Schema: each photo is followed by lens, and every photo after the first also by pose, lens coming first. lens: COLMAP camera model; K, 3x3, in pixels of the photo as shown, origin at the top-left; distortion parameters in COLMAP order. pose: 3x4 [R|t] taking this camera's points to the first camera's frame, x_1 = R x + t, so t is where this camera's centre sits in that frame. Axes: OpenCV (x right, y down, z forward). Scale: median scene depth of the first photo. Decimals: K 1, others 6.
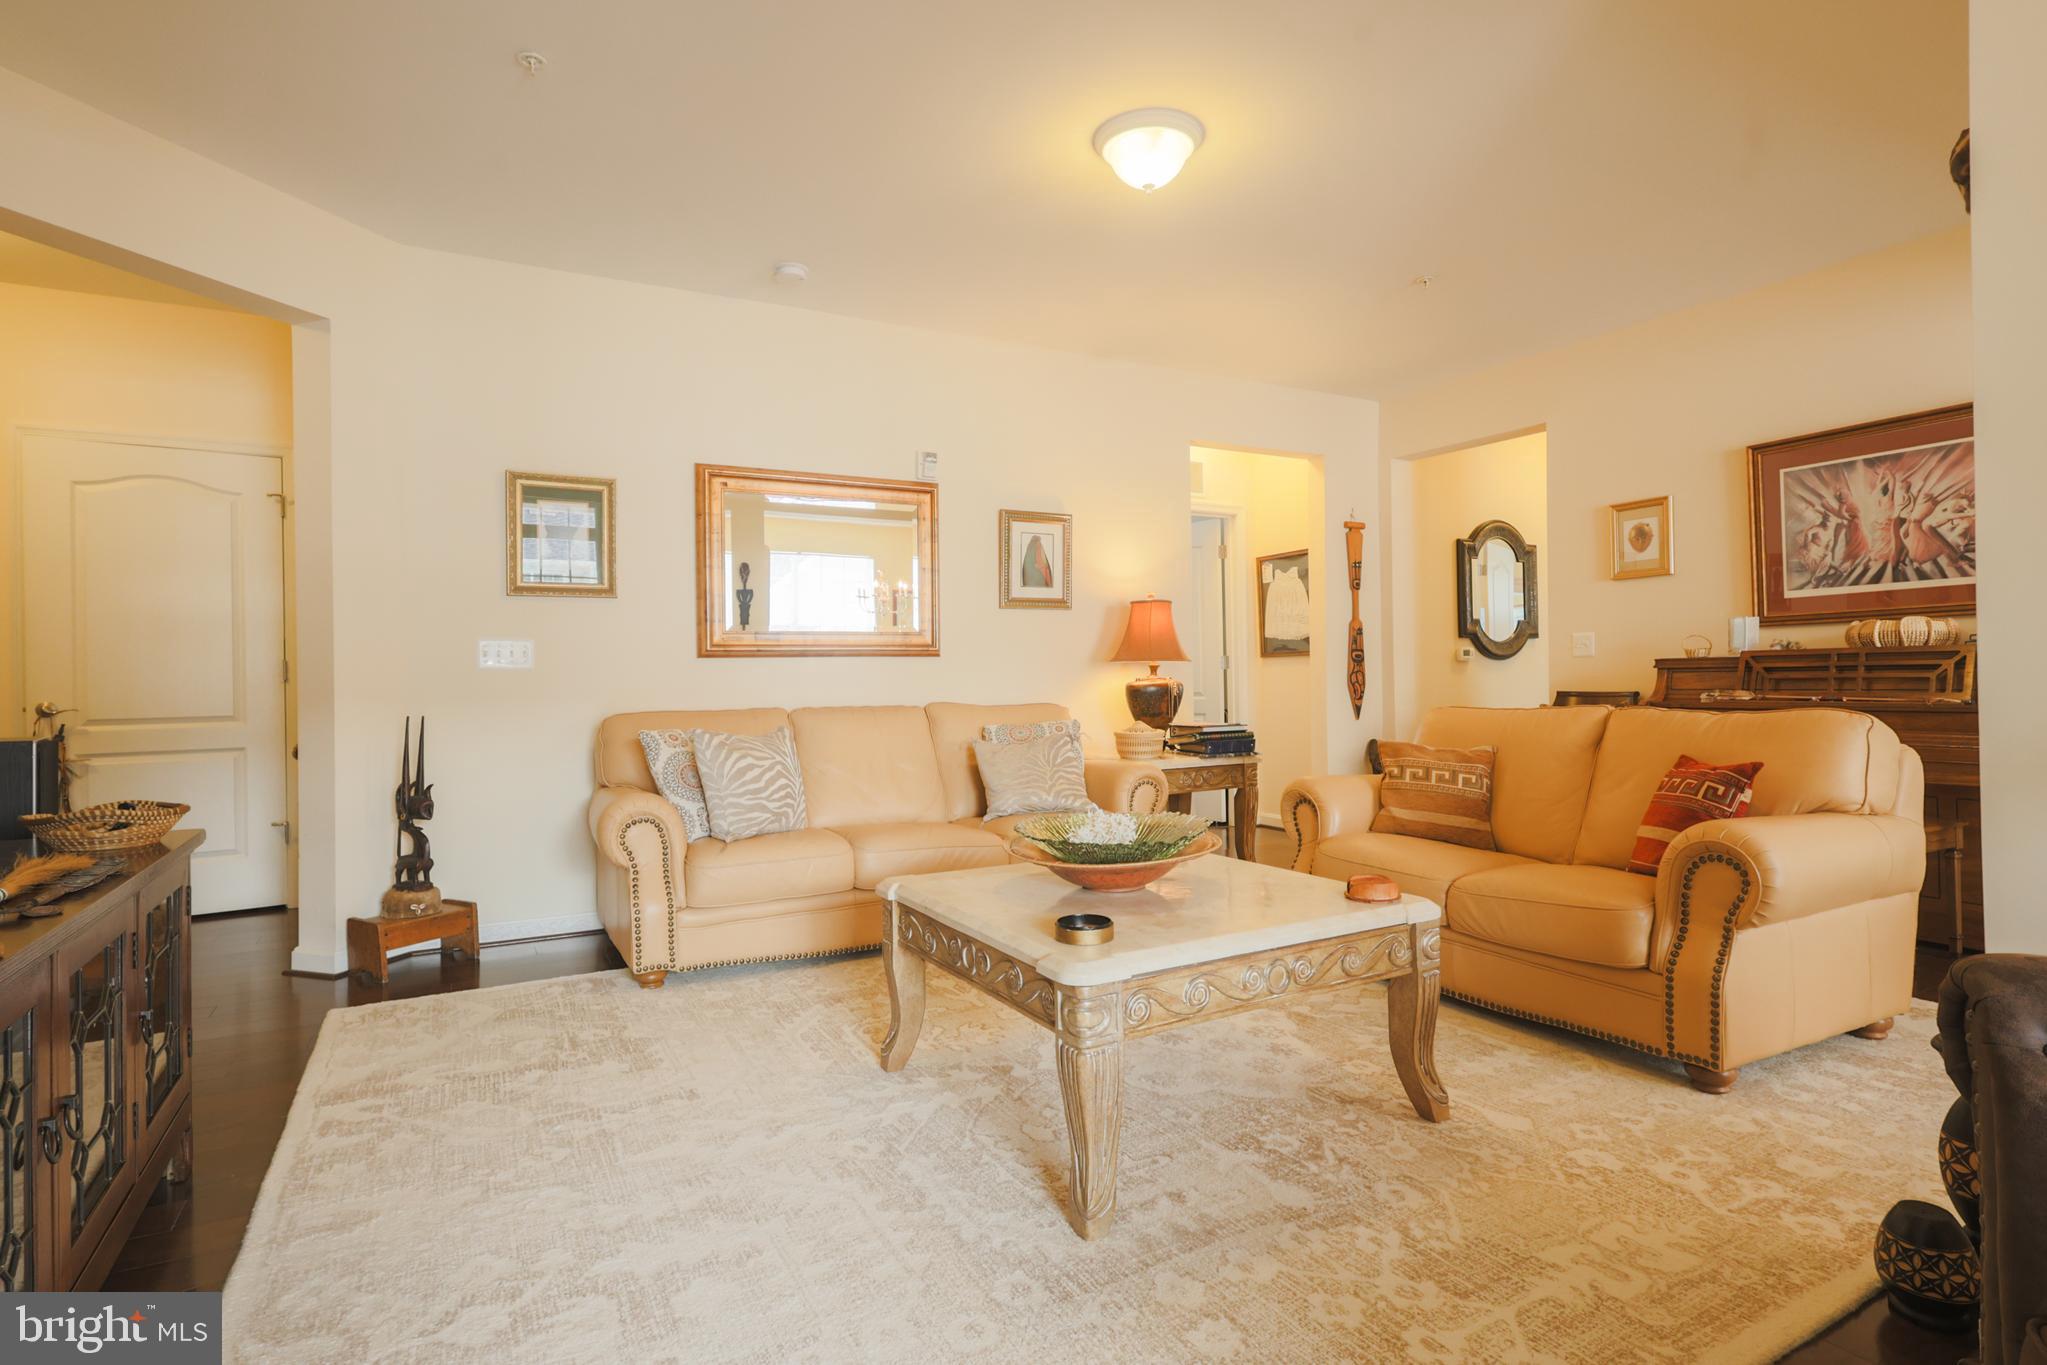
lens RADIAL K [[995.9, 0, 1003.9], [0, 995.9, 676.6], [0, 0, 1]] dist [-0.003454, 0.000358]
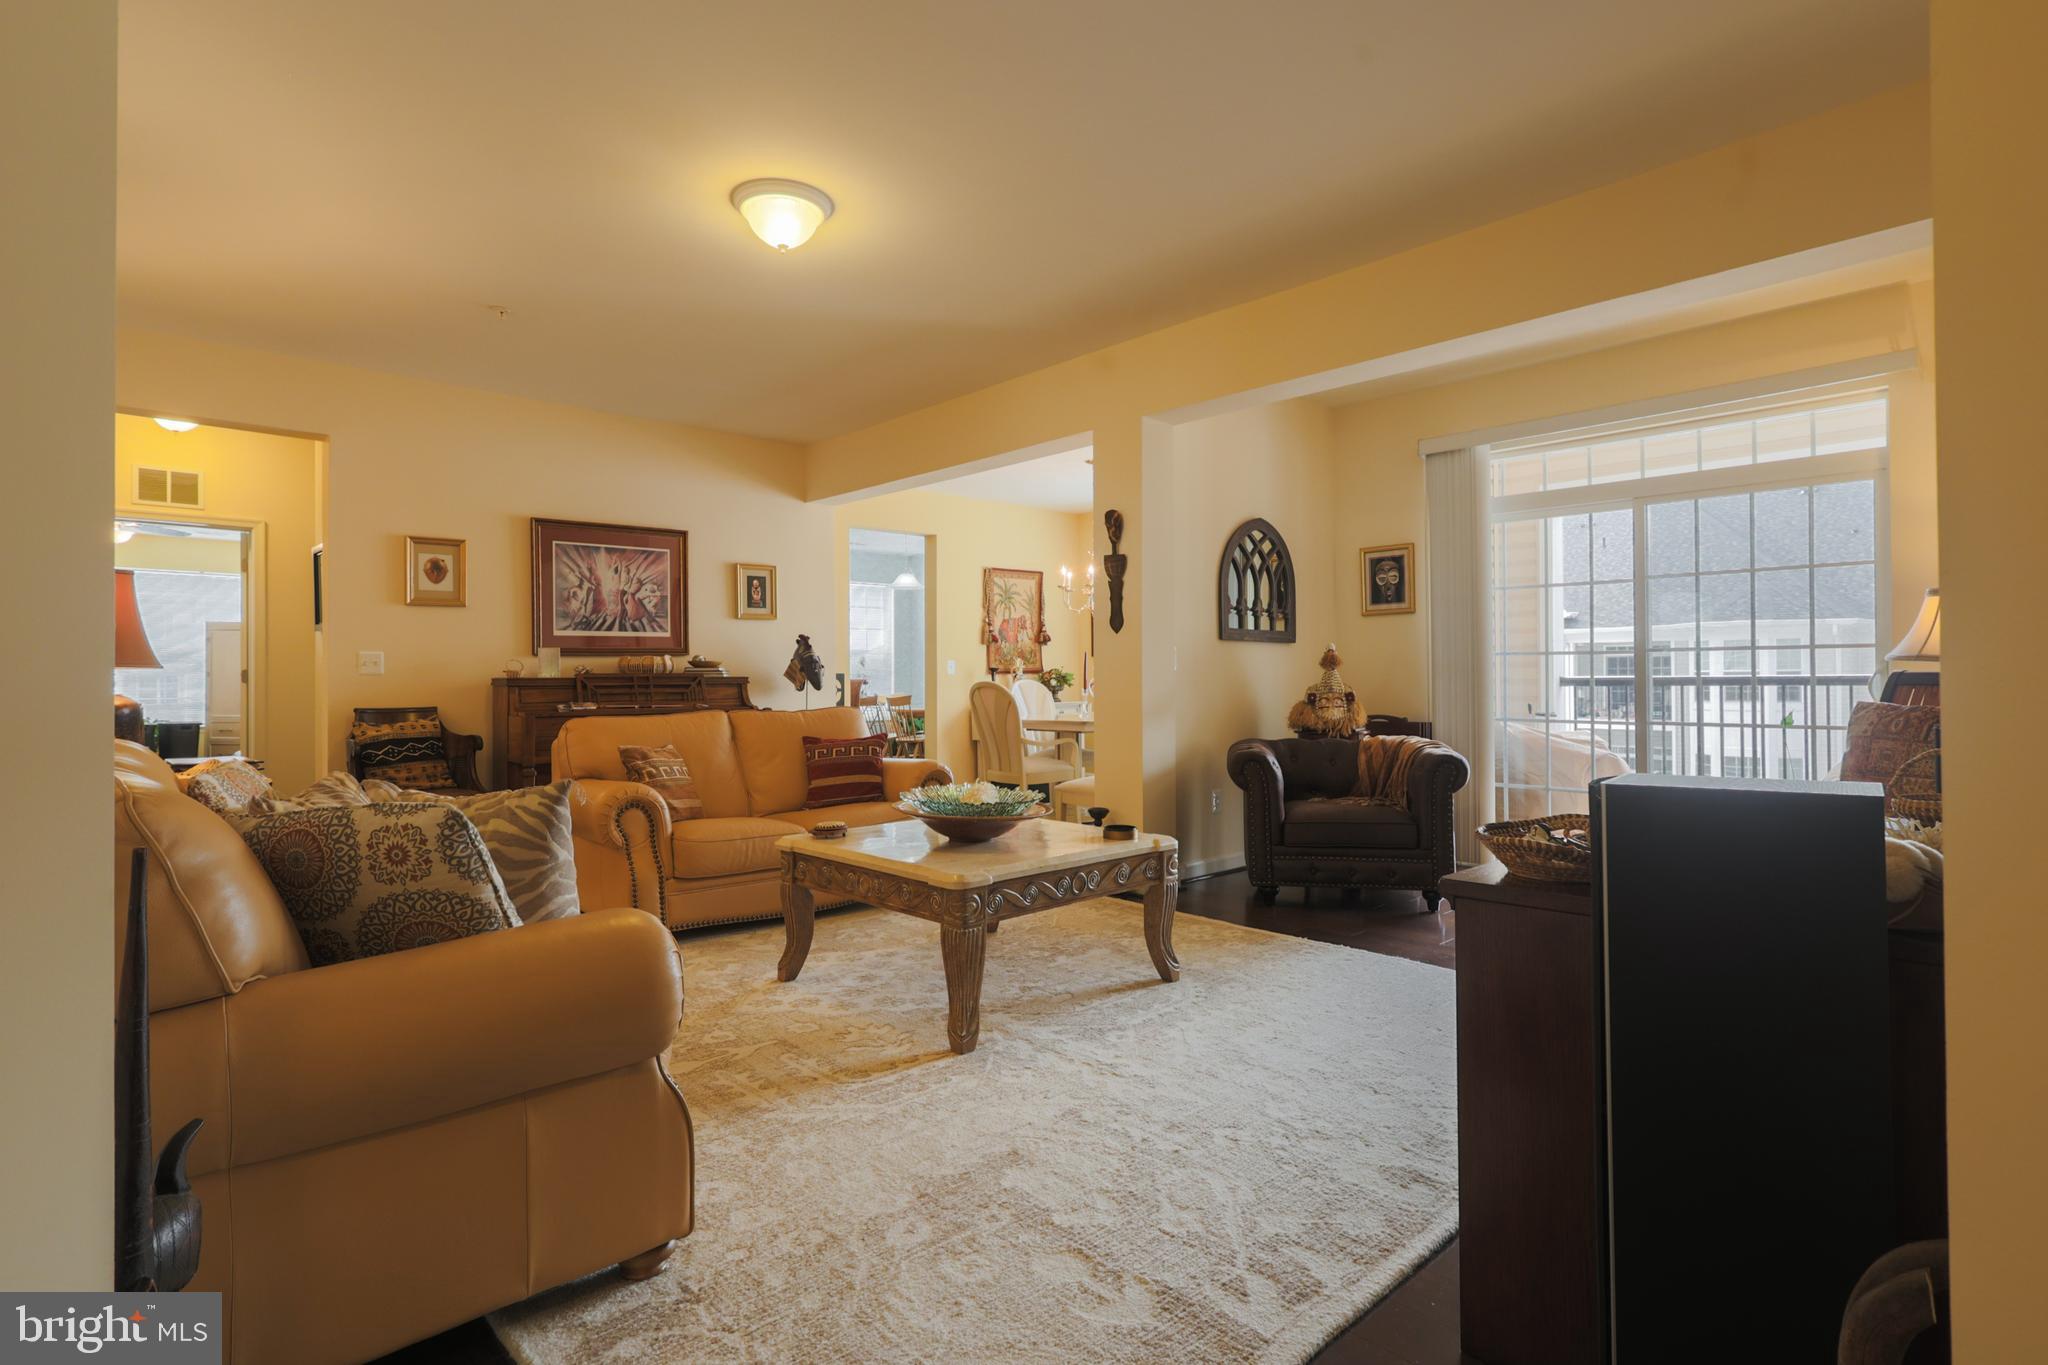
lens RADIAL K [[996.4, 0, 1009.0], [0, 996.4, 678.6], [0, 0, 1]] dist [-0.003454, 0.000358]
pose [[-0.222426, 0.017132, 0.974799, -0.752731], [0.007395, 0.999846, -0.015885, 0.007600], [-0.974921, 0.003675, -0.222519, 0.763823]]
